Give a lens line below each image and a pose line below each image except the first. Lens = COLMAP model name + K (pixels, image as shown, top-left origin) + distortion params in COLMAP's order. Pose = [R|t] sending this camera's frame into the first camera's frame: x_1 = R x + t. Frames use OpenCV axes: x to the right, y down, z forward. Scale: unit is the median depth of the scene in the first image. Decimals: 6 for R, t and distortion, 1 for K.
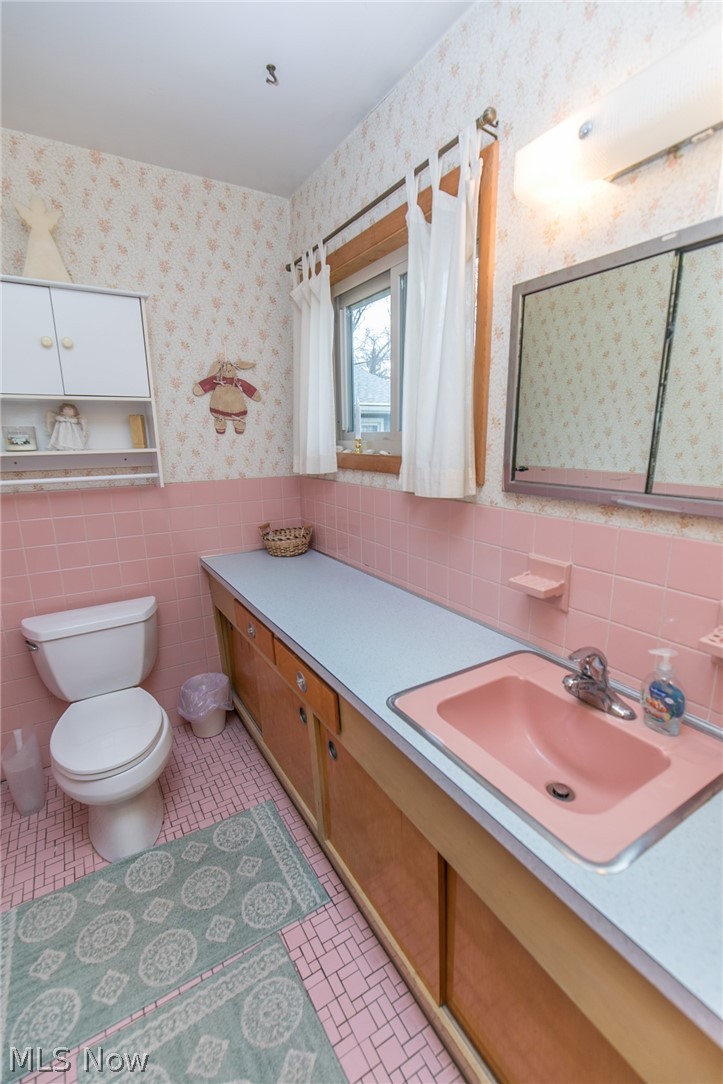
lens RADIAL K [[482.1, 0, 363.8], [0, 482.1, 542.0], [0, 0, 1]] dist [0.005565, -0.000662]
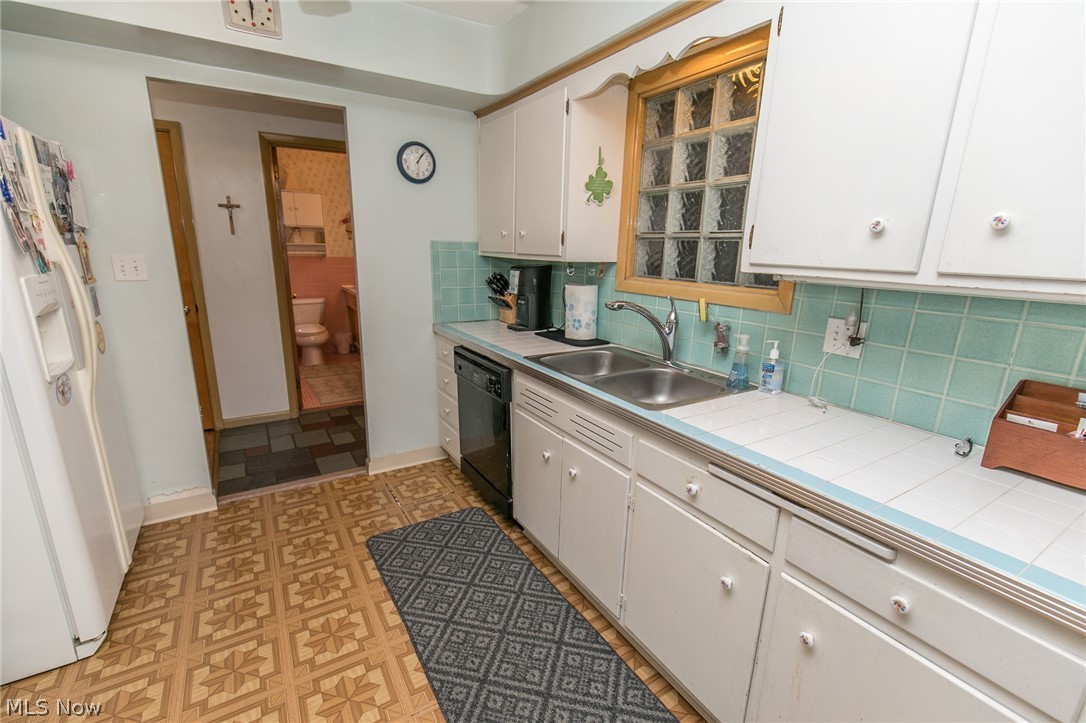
lens RADIAL K [[483.0, 0, 539.9], [0, 483.0, 366.8], [0, 0, 1]] dist [0.005565, -0.000662]
pose [[0.999409, 0.034145, 0.003859, 0.843814], [-0.034282, 0.998440, 0.044067, 0.359617], [-0.002348, -0.044173, 0.999021, -1.880612]]
